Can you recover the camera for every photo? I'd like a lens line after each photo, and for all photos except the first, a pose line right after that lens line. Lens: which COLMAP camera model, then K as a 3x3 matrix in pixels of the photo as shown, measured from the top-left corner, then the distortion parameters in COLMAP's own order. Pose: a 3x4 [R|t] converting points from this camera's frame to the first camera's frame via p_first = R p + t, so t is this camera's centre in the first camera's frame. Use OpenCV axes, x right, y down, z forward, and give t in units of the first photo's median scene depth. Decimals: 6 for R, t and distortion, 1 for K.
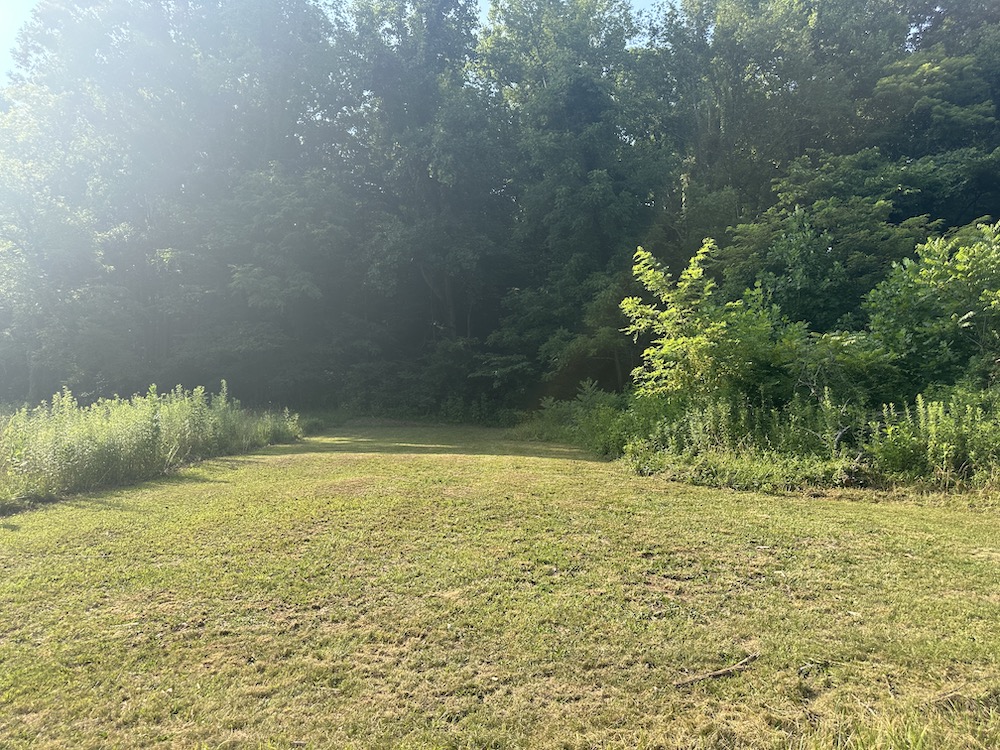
lens RADIAL K [[715.8, 0, 498.3], [0, 715.8, 369.2], [0, 0, 1]] dist [0.089847, -0.089604]
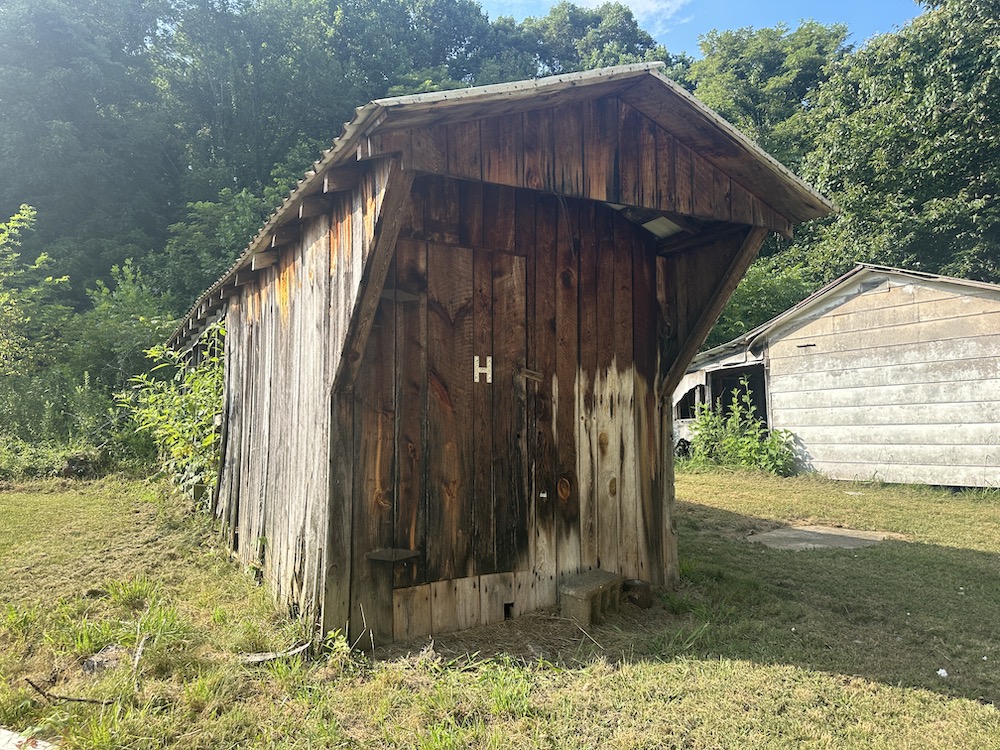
lens RADIAL K [[715.8, 0, 502.9], [0, 715.8, 376.5], [0, 0, 1]] dist [0.089847, -0.089604]
pose [[0.881273, 0.010675, 0.472488, 0.177367], [-0.026794, 0.999265, 0.027400, -0.004342], [-0.471848, -0.036807, 0.880911, -0.040034]]
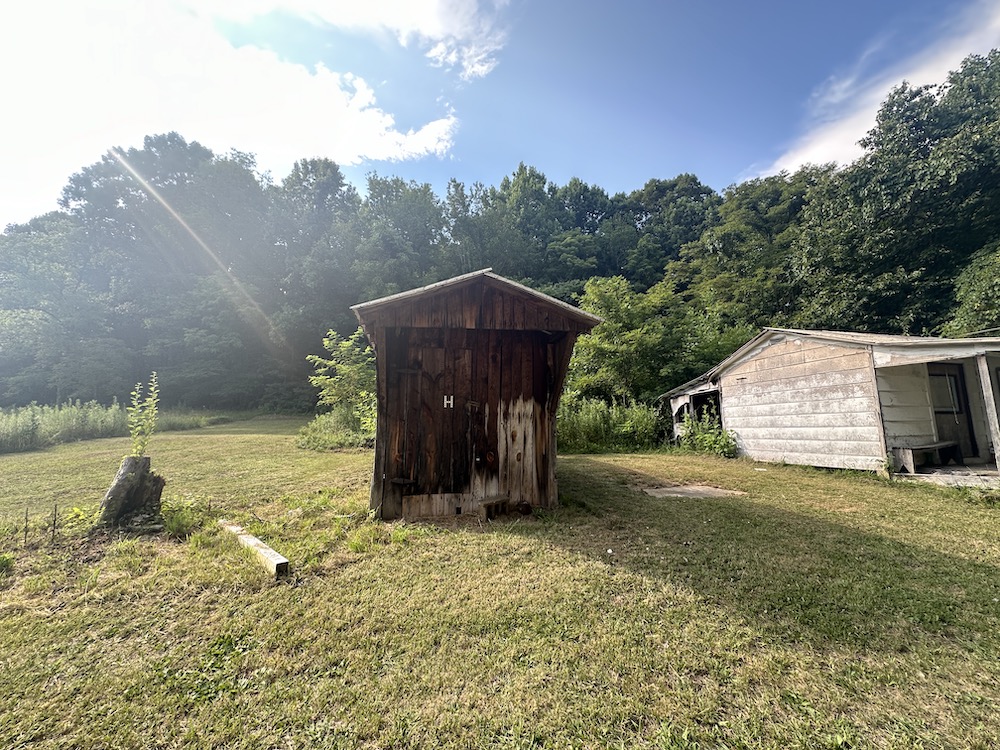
lens RADIAL K [[407.8, 0, 496.2], [0, 407.8, 372.5], [0, 0, 1]] dist [0.008779, -0.001035]
pose [[0.989225, 0.003883, 0.146353, 0.229096], [0.000151, 0.999621, -0.027544, -0.009165], [-0.146404, 0.027270, 0.988849, -0.090480]]
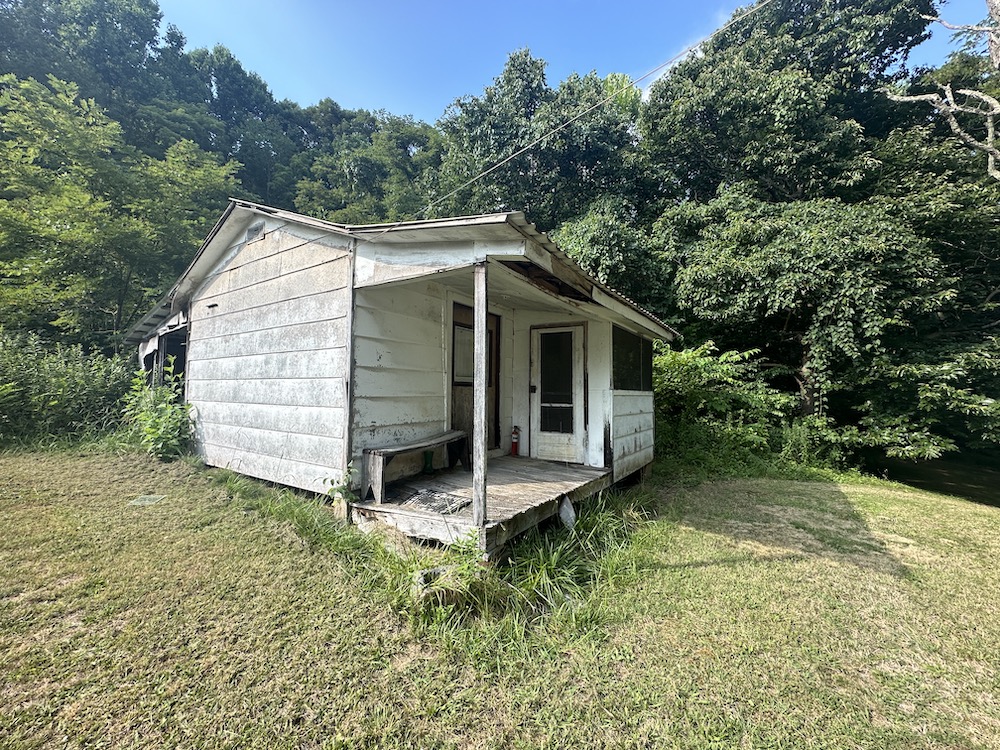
lens RADIAL K [[407.8, 0, 500.2], [0, 407.8, 372.3], [0, 0, 1]] dist [0.008779, -0.001035]
pose [[0.636374, 0.043385, 0.770159, 0.409119], [-0.097874, 0.994889, 0.024827, -0.002137], [-0.765146, -0.091178, 0.637368, 0.000517]]
